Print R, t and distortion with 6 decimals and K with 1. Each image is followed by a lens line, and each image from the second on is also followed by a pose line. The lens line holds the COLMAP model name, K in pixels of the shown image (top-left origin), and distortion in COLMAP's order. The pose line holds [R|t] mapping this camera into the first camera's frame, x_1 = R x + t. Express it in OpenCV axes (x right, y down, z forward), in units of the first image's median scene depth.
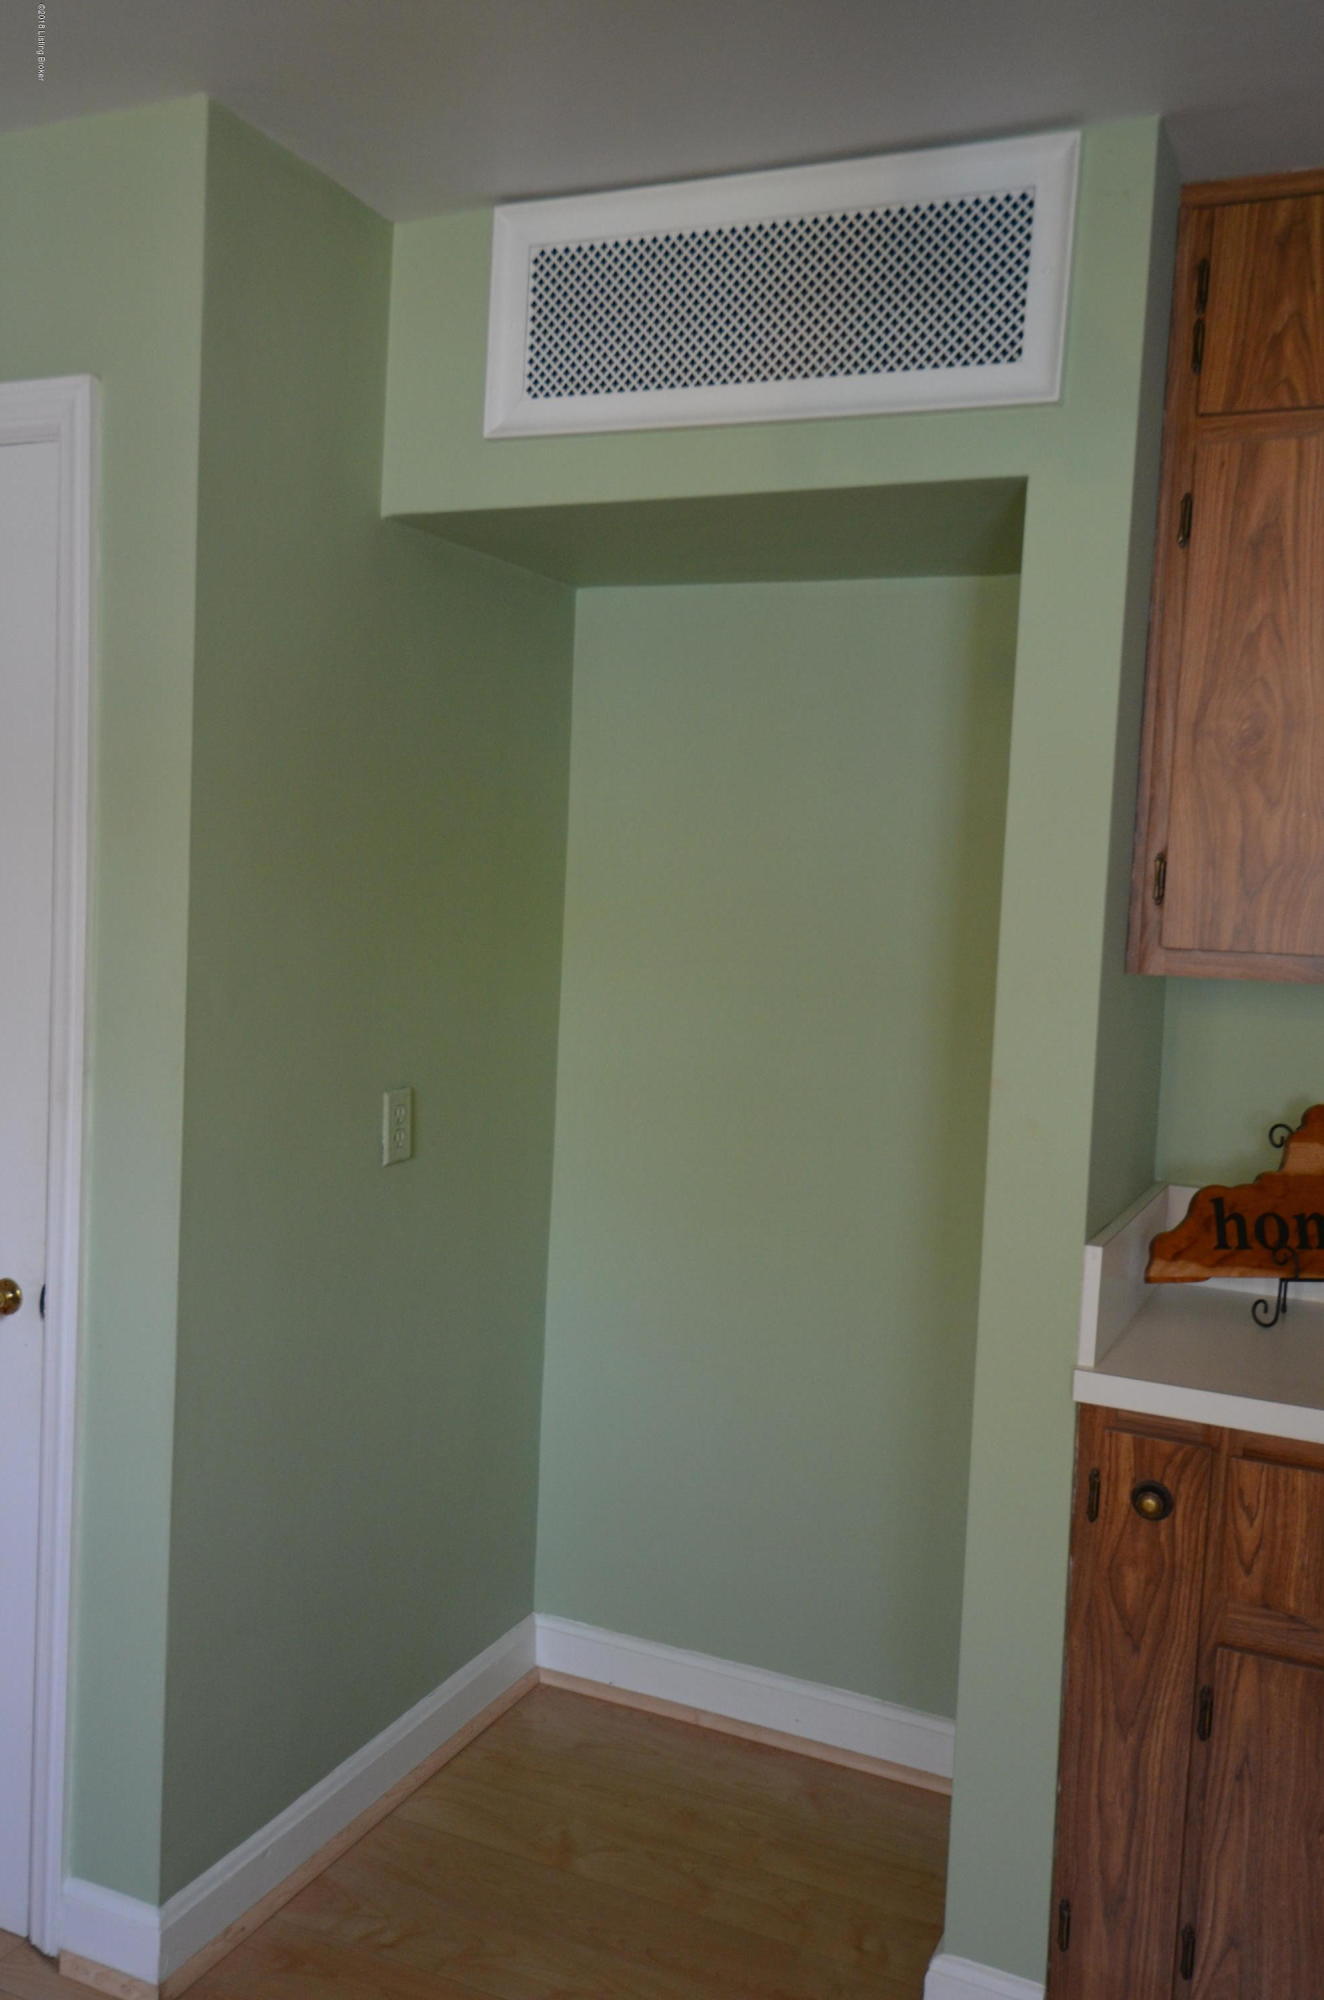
lens RADIAL K [[1615.8, 0, 686.8], [0, 1615.8, 1011.5], [0, 0, 1]] dist [0.064789, -0.065940]
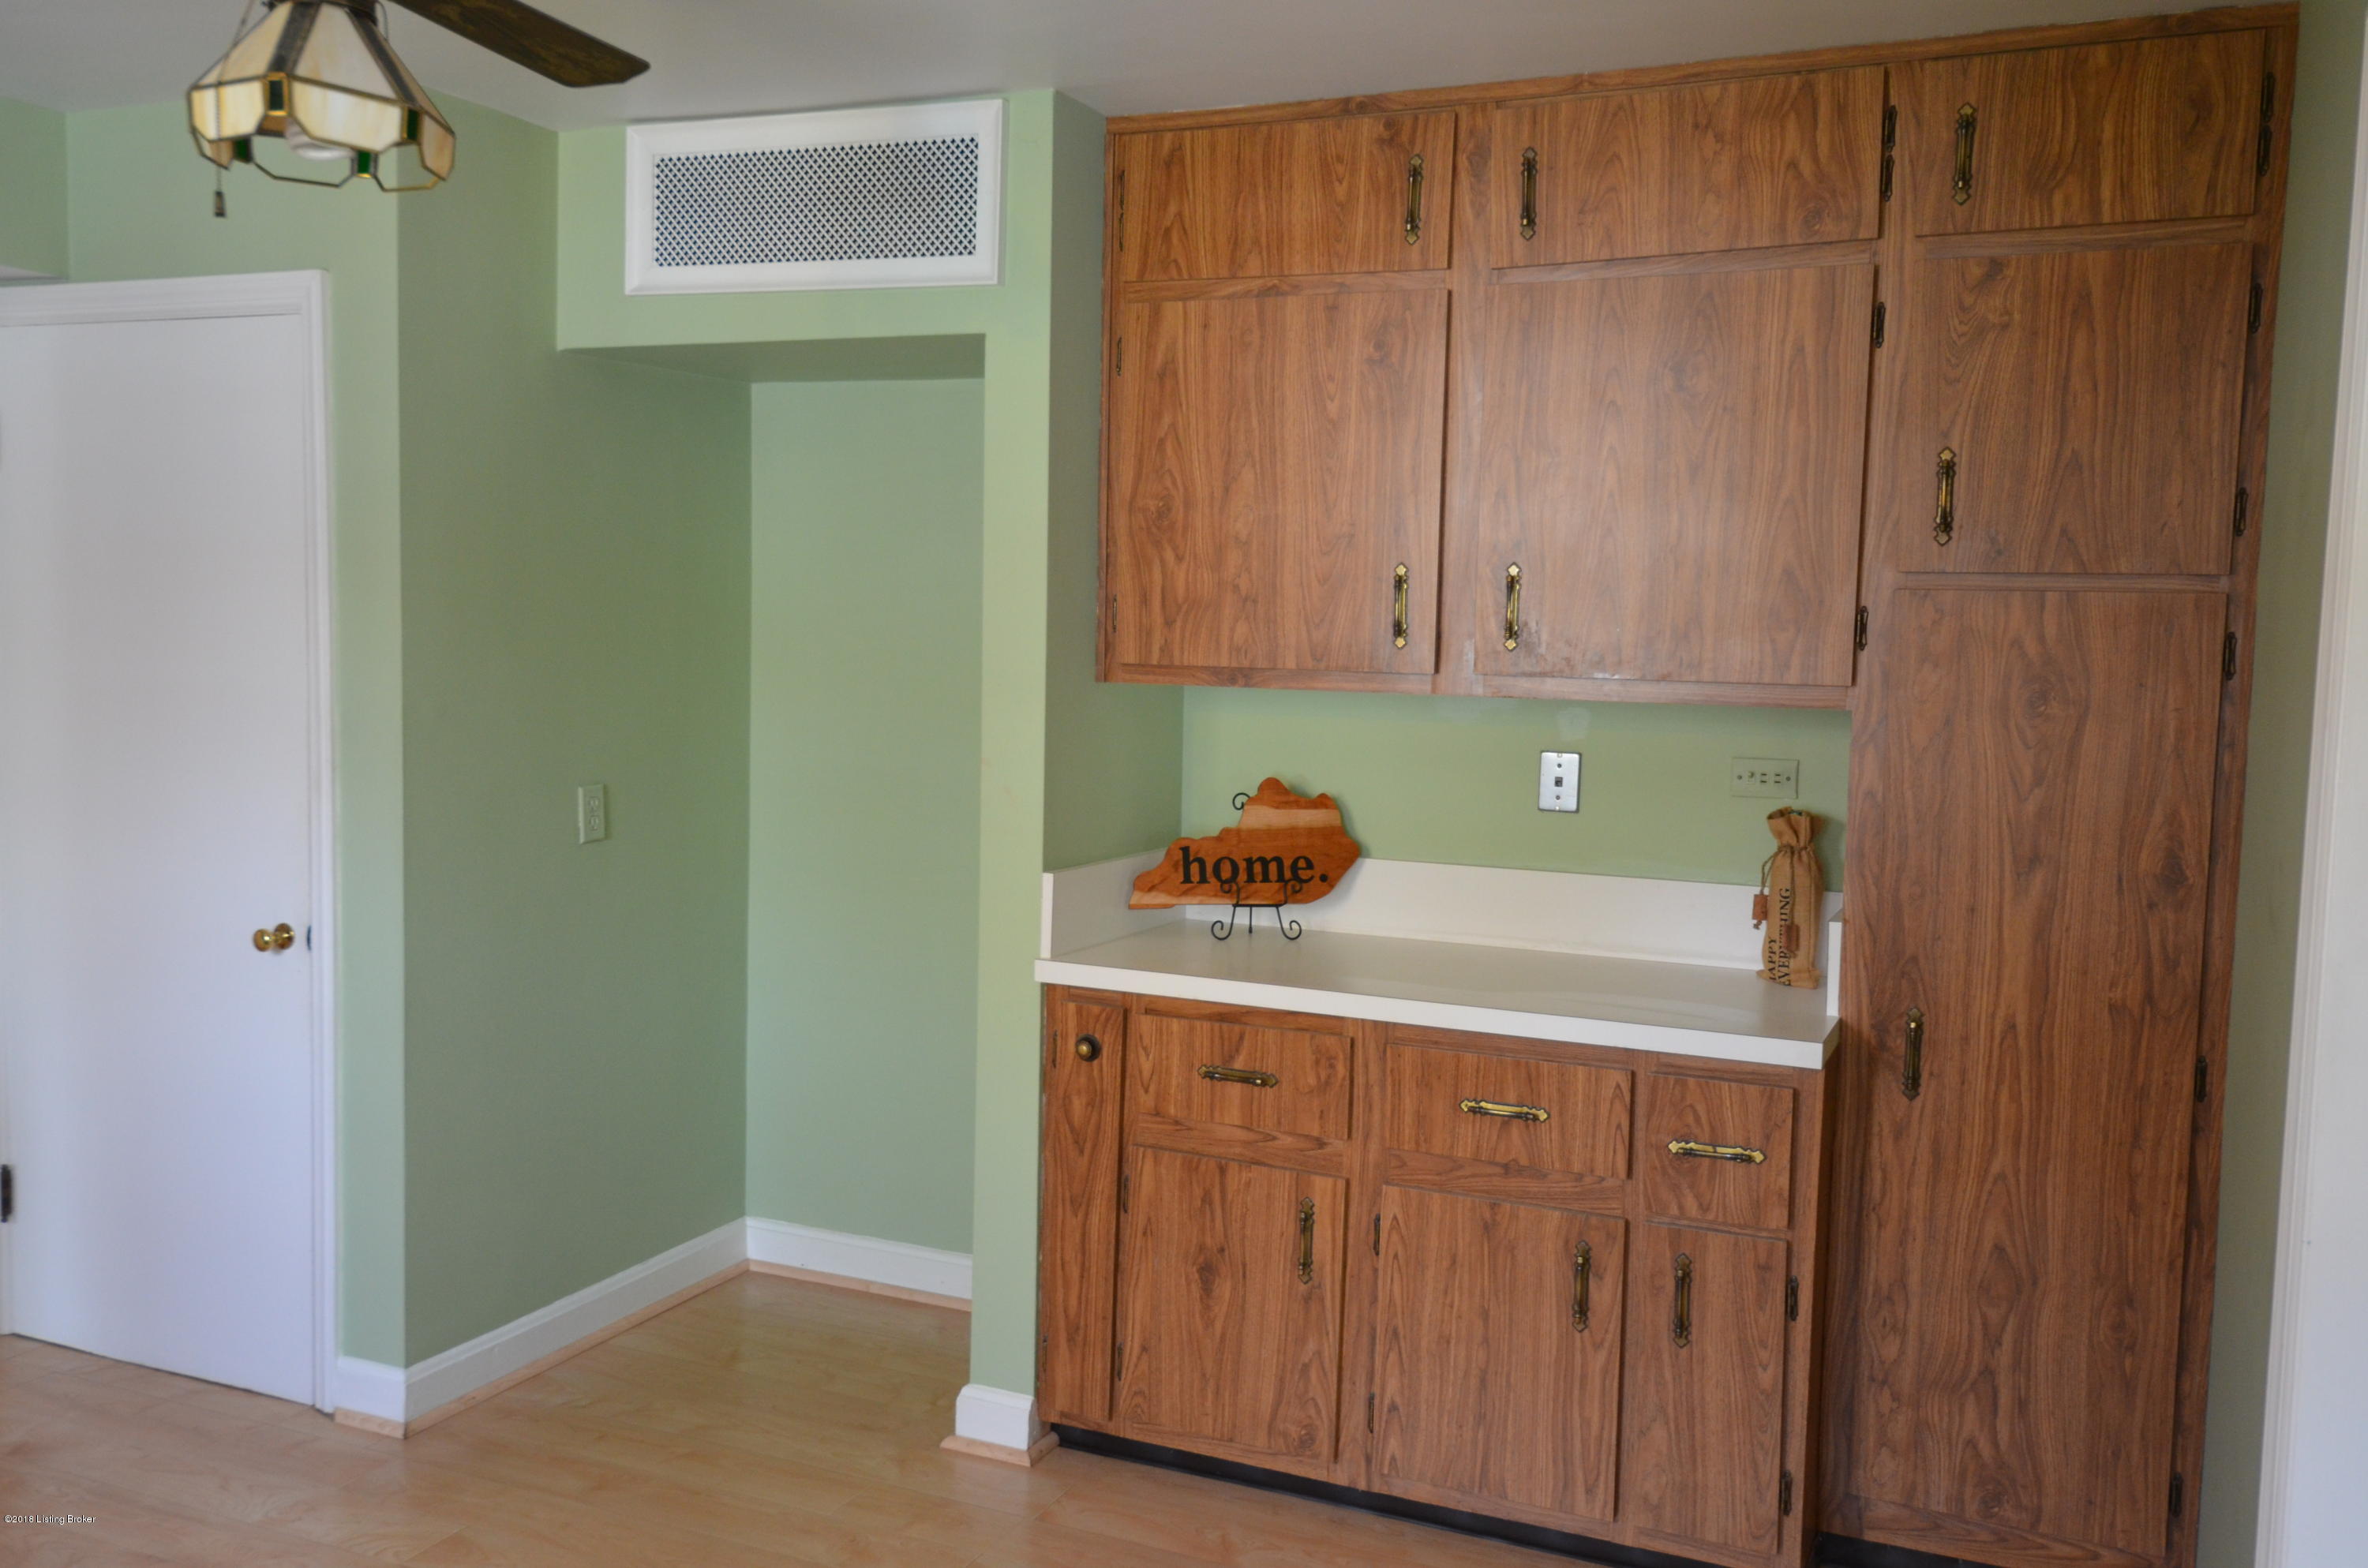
lens RADIAL K [[1912.9, 0, 1202.6], [0, 1912.9, 773.5], [0, 0, 1]] dist [0.064789, -0.065940]
pose [[0.999742, -0.022364, 0.003977, 0.362666], [0.022323, 0.999701, 0.009980, 0.040924], [-0.004199, -0.009889, 0.999942, -0.645627]]
